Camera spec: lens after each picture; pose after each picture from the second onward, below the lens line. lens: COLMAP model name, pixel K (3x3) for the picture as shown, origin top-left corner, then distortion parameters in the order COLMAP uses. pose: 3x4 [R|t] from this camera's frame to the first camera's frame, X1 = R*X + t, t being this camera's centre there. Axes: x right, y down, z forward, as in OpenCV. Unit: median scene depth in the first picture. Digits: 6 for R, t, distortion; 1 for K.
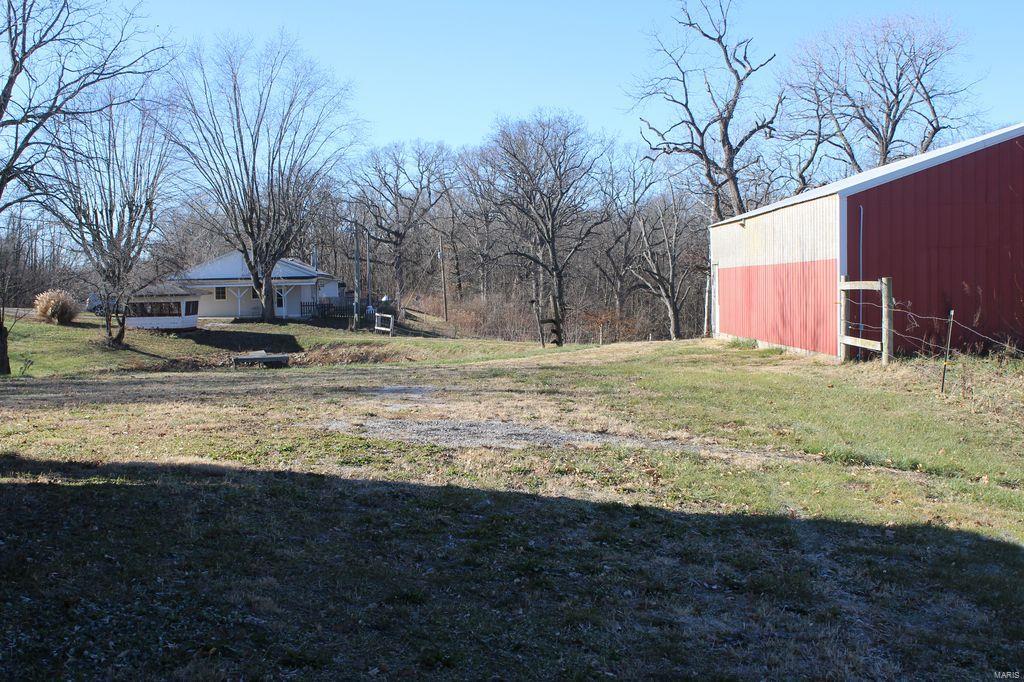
lens RADIAL K [[1292.5, 0, 502.5], [0, 1292.5, 339.2], [0, 0, 1]] dist [-0.063475, 0.000000]
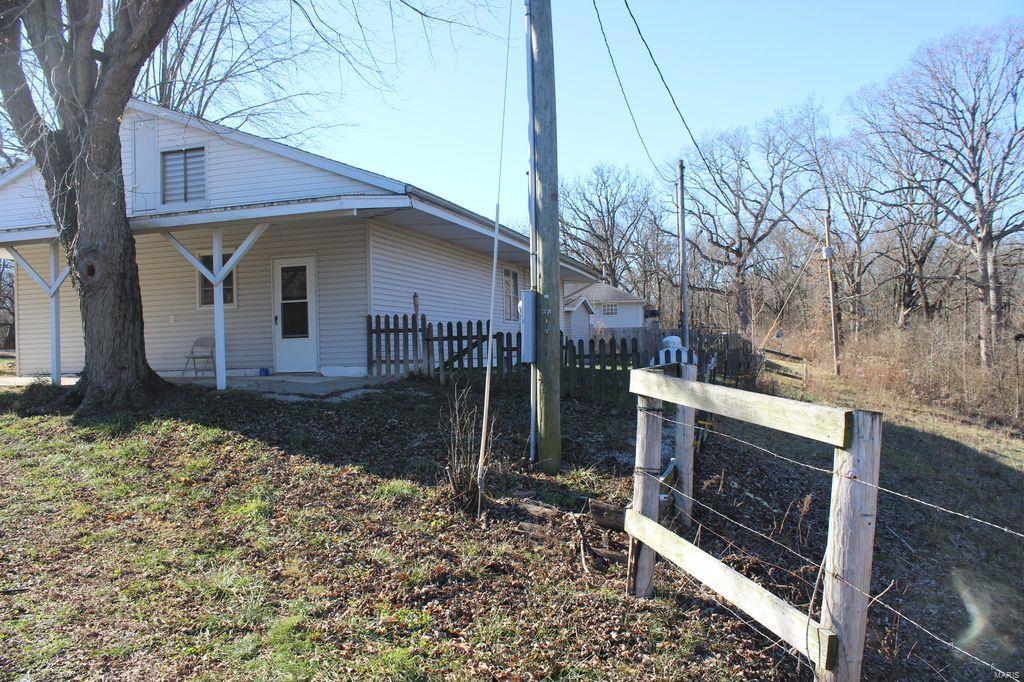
lens RADIAL K [[854.1, 0, 513.7], [0, 854.1, 340.1], [0, 0, 1]] dist [-0.093957, 0.021933]
pose [[0.945397, -0.007761, -0.325829, -0.089912], [-0.005621, 0.999180, -0.040108, -0.020728], [0.325873, 0.039749, 0.944578, 0.980914]]
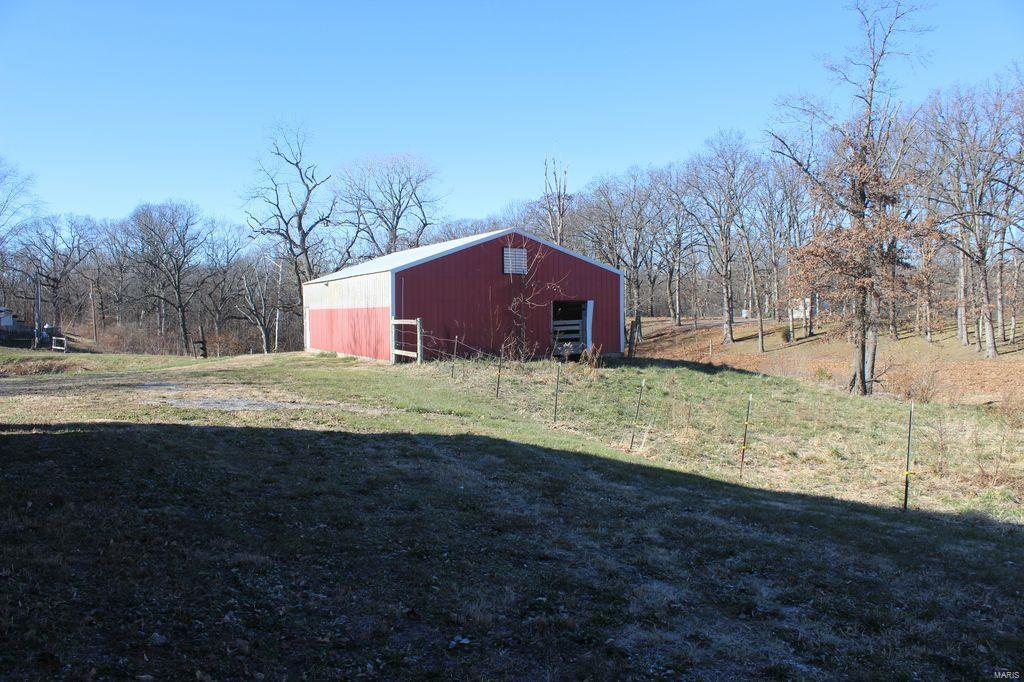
lens RADIAL K [[854.1, 0, 511.6], [0, 854.1, 338.4], [0, 0, 1]] dist [-0.093957, 0.021933]
pose [[0.905789, -0.007678, 0.423660, -0.029239], [0.014080, 0.999829, -0.011982, -0.000482], [-0.423495, 0.016818, 0.905742, -0.049663]]
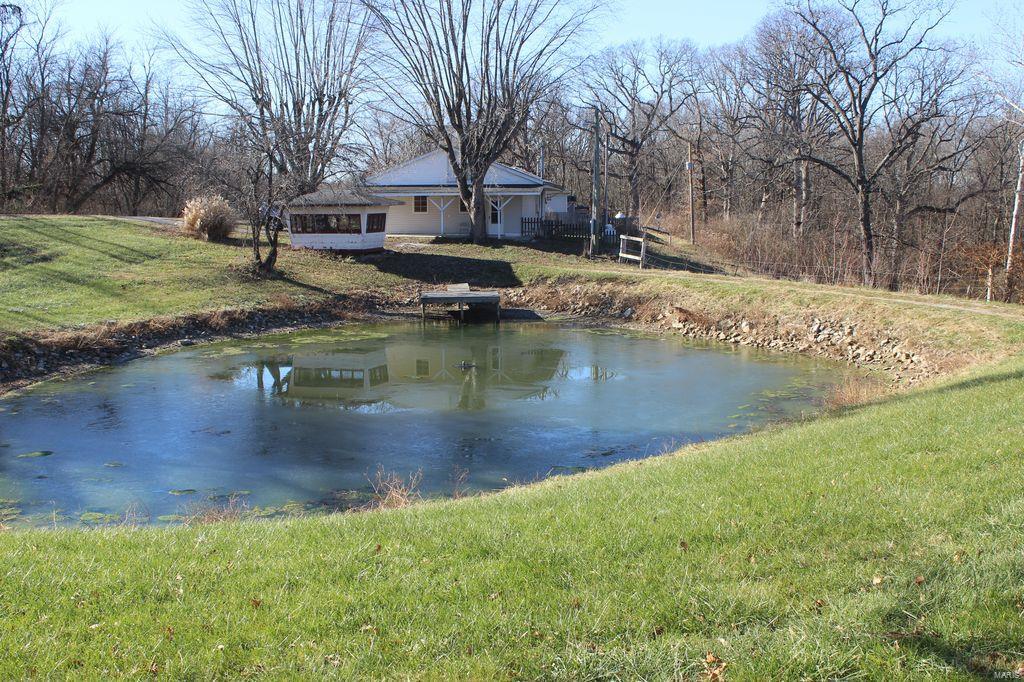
lens RADIAL K [[1192.5, 0, 516.0], [0, 1192.5, 338.5], [0, 0, 1]] dist [-0.088848, 0.000000]
pose [[0.986224, 0.037213, -0.161176, -0.047398], [-0.025684, 0.996999, 0.073032, -0.009840], [0.163410, -0.067887, 0.984220, 0.331864]]
